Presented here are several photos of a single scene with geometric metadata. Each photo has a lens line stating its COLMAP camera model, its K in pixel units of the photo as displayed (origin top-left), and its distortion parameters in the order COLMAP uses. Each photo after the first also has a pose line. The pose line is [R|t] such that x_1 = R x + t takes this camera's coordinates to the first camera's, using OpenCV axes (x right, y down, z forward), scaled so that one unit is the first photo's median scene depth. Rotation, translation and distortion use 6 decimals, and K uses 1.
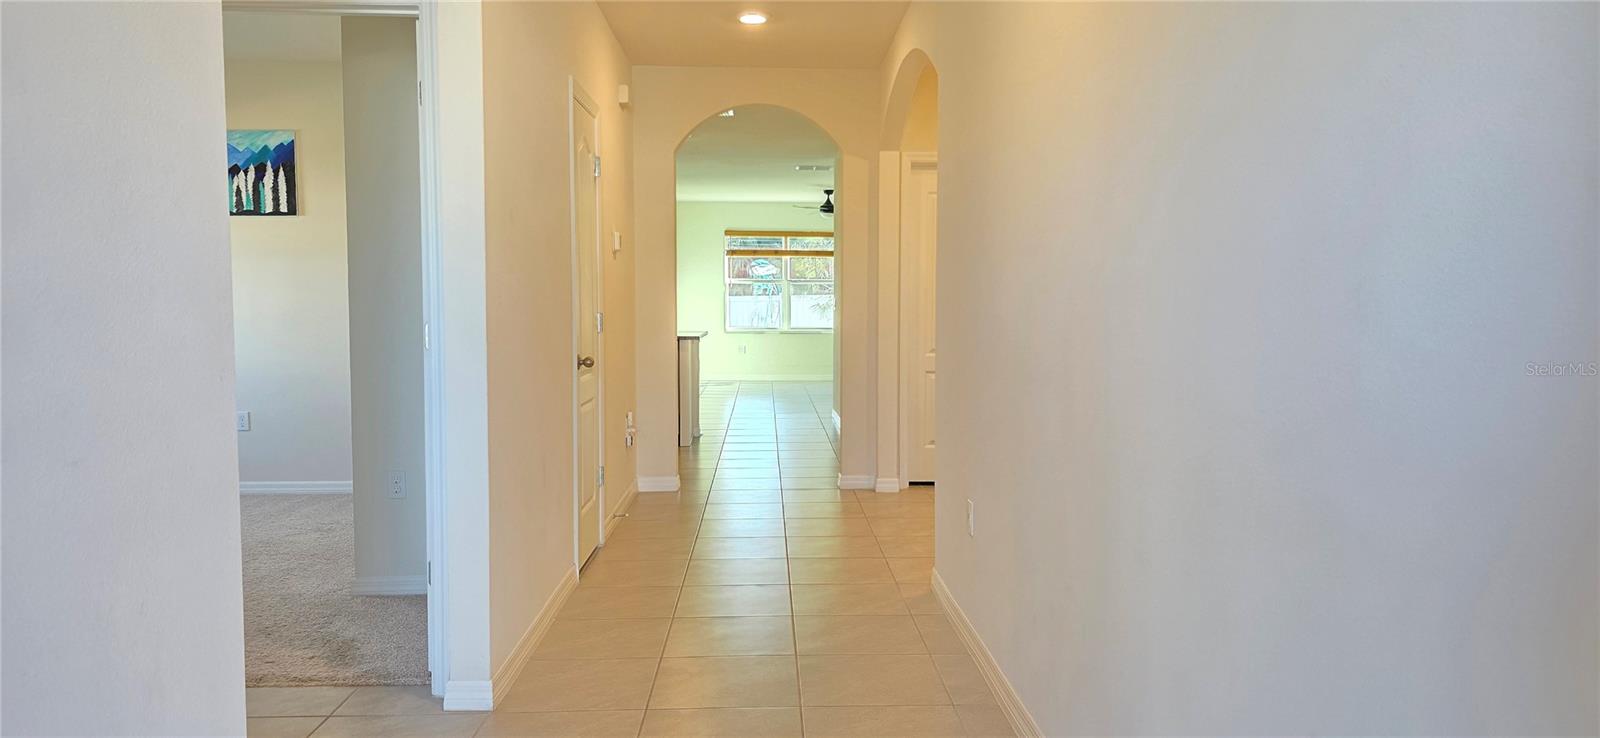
lens RADIAL K [[1095.6, 0, 831.4], [0, 1095.6, 370.0], [0, 0, 1]] dist [0.003795, 0.000441]
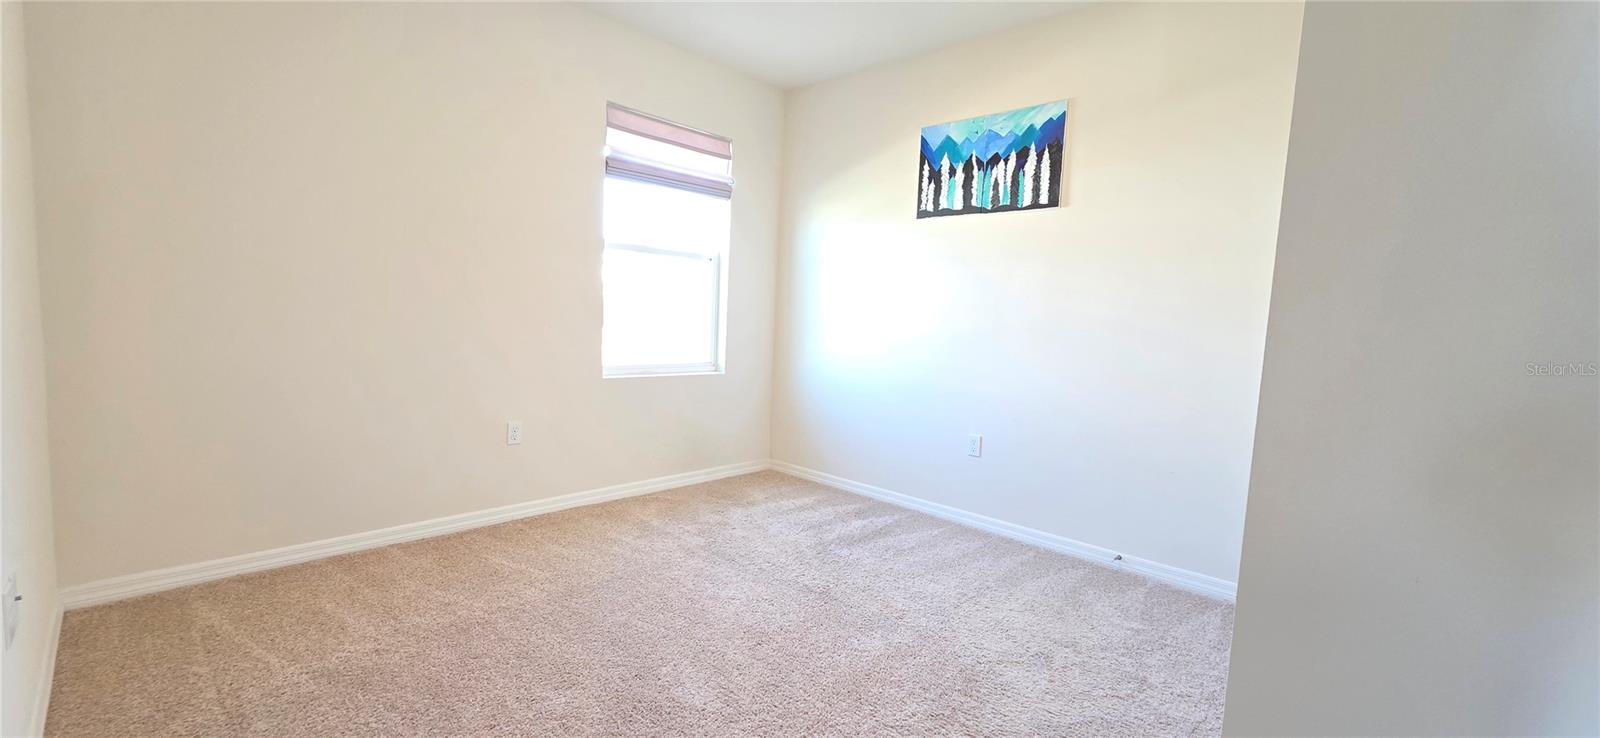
lens RADIAL K [[641.3, 0, 800.0], [0, 641.3, 369.0], [0, 0, 1]] dist [0.001160, -0.000052]
pose [[0.687868, 0.095634, -0.719508, -0.267957], [-0.088689, 0.994928, 0.047452, -0.027725], [0.720397, 0.031172, 0.692861, 0.540773]]
